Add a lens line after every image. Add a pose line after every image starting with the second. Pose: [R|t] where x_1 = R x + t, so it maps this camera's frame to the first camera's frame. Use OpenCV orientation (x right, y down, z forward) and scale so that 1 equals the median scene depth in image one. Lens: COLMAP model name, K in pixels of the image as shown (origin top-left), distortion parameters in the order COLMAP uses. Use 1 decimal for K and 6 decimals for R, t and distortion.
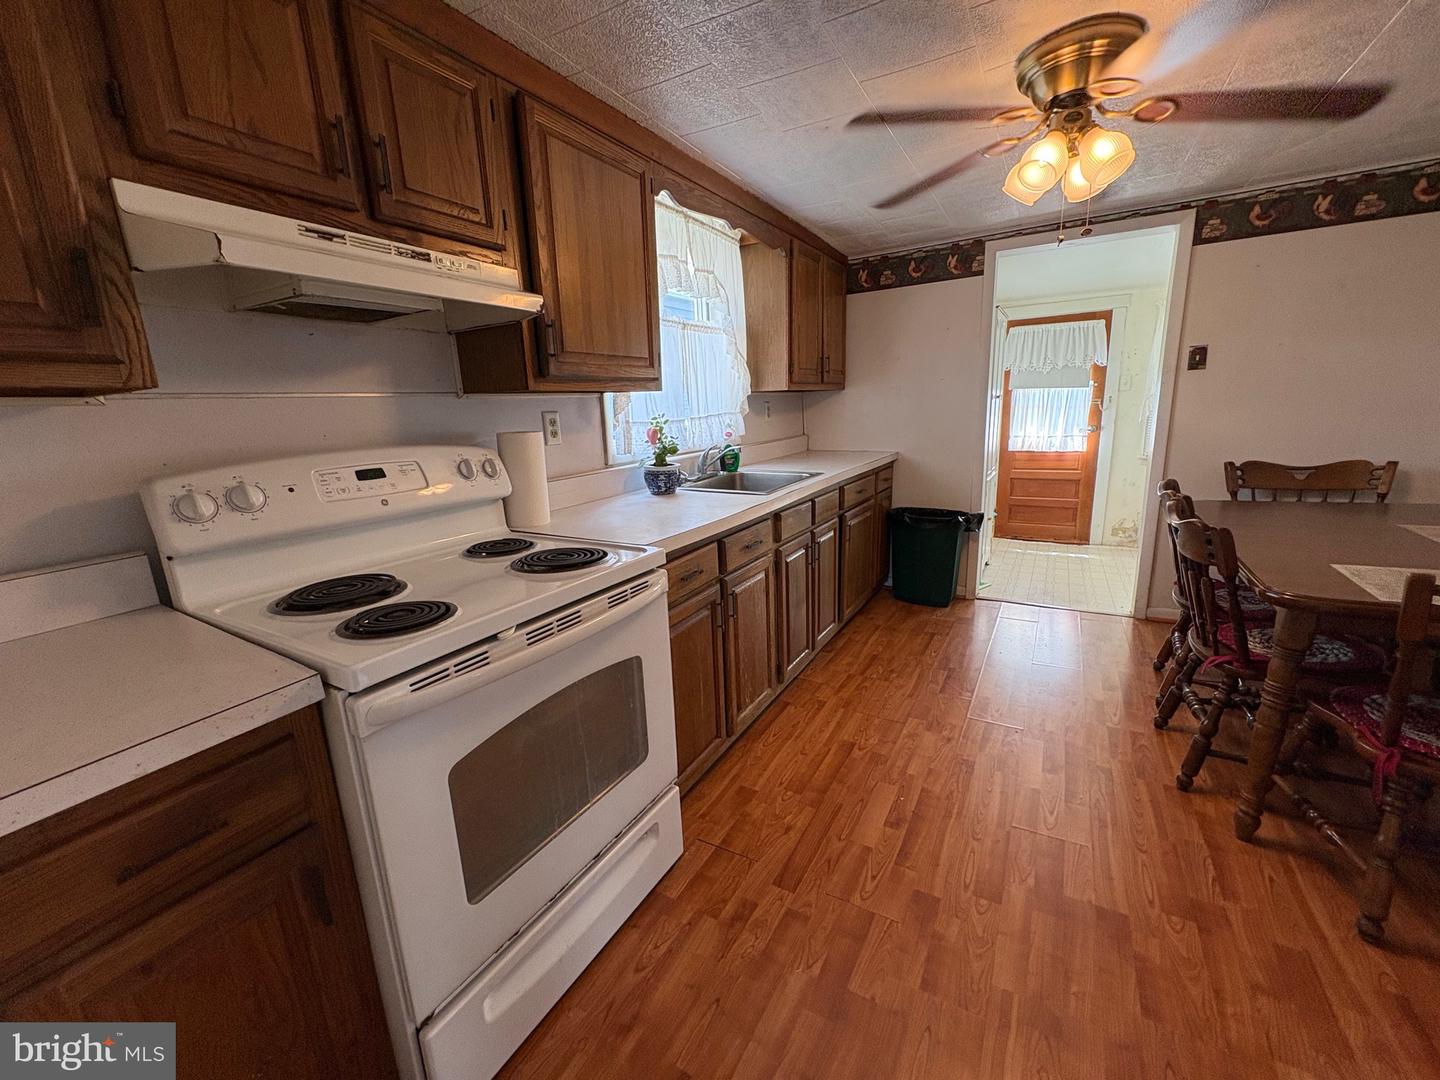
lens RADIAL K [[575.3, 0, 722.2], [0, 575.3, 536.5], [0, 0, 1]] dist [-0.000028, 0.000025]
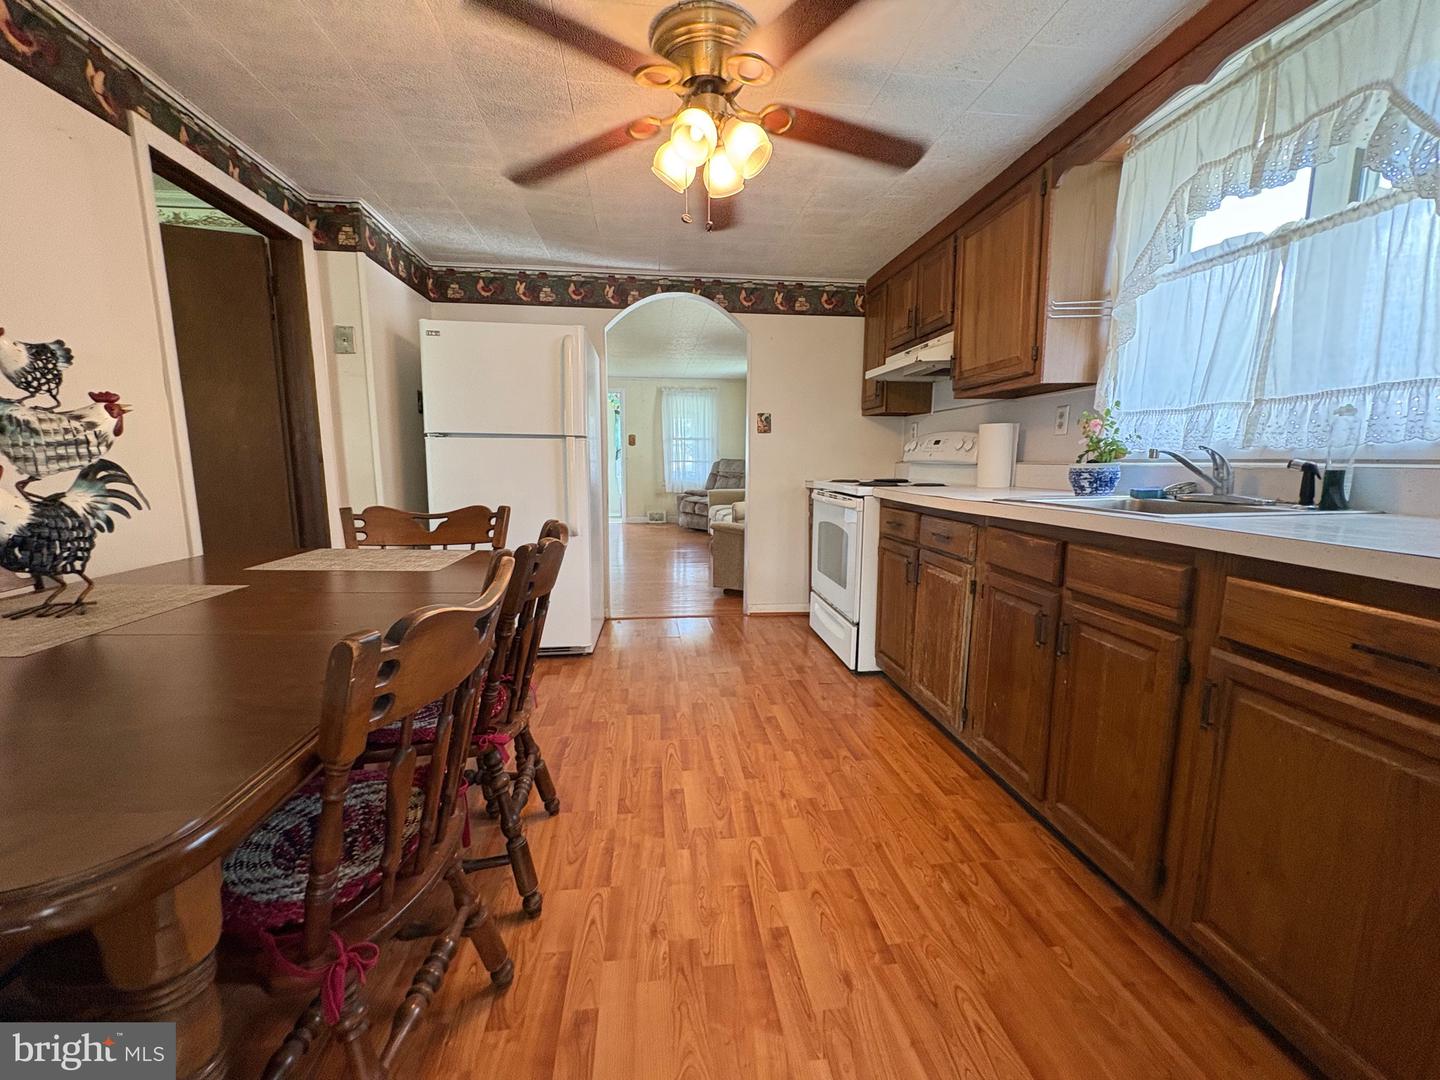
lens RADIAL K [[575.3, 0, 722.2], [0, 575.3, 536.5], [0, 0, 1]] dist [-0.000028, 0.000025]
pose [[-0.795197, 0.120162, -0.594326, 0.735258], [-0.104948, 0.938099, 0.330086, -0.212803], [0.597200, 0.324857, -0.733362, 1.153949]]
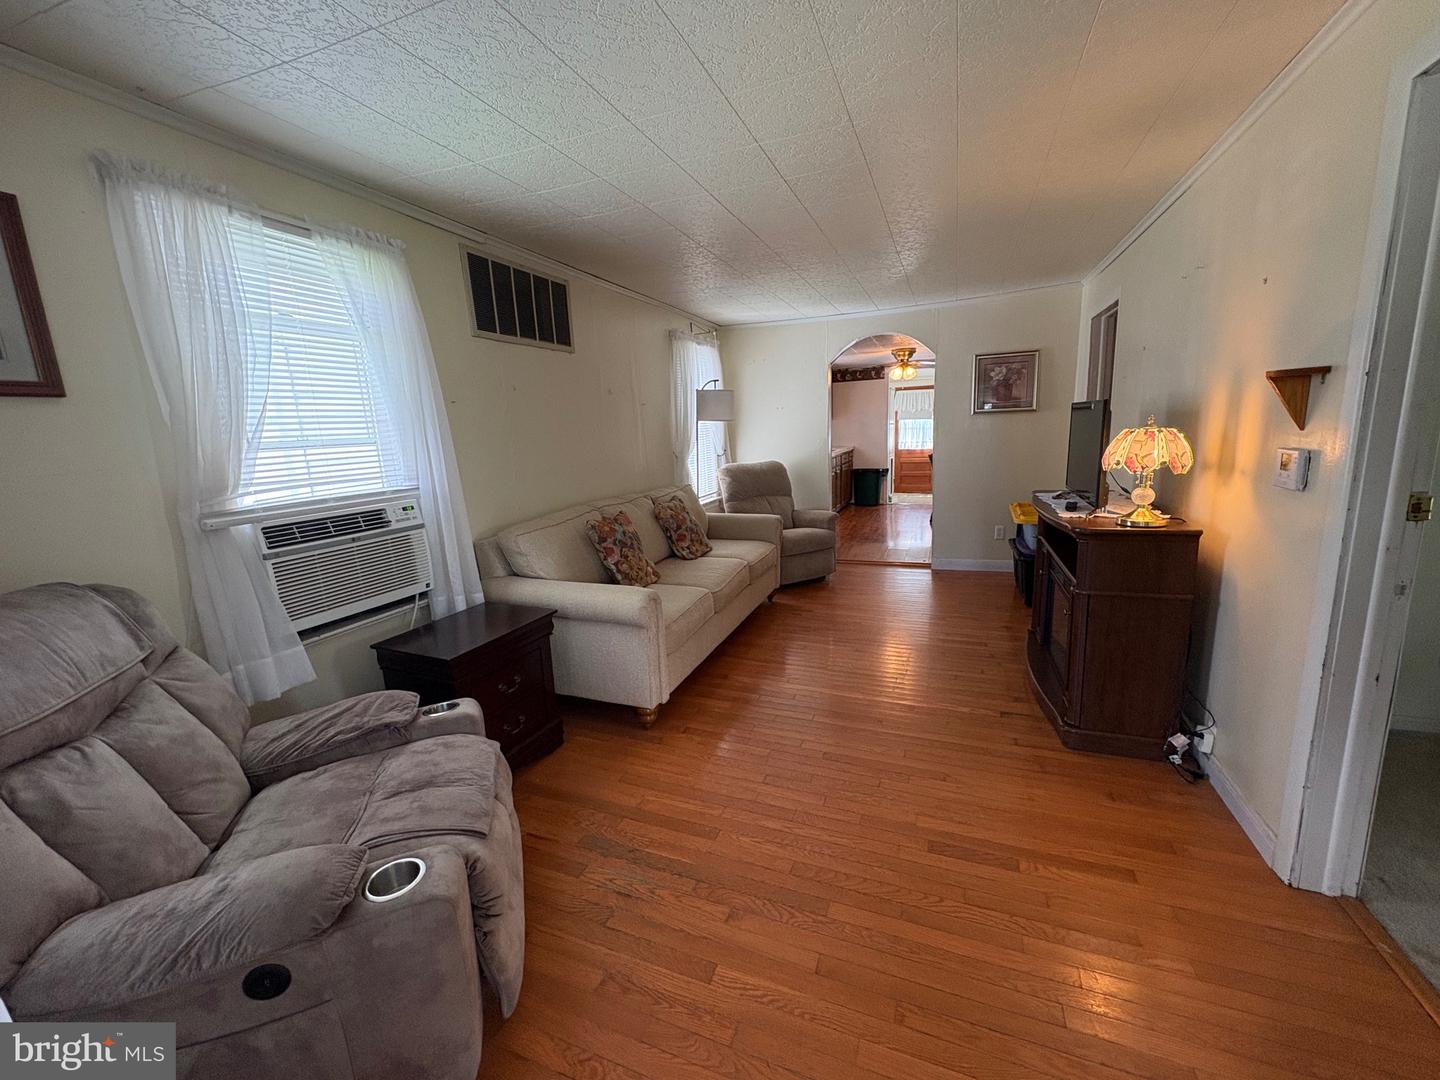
lens RADIAL K [[575.3, 0, 722.2], [0, 575.3, 536.5], [0, 0, 1]] dist [-0.000028, 0.000025]
pose [[0.989036, -0.029482, 0.144702, -0.874534], [0.035394, 0.998634, -0.038449, 0.440668], [-0.143371, 0.043149, 0.988728, -1.876815]]
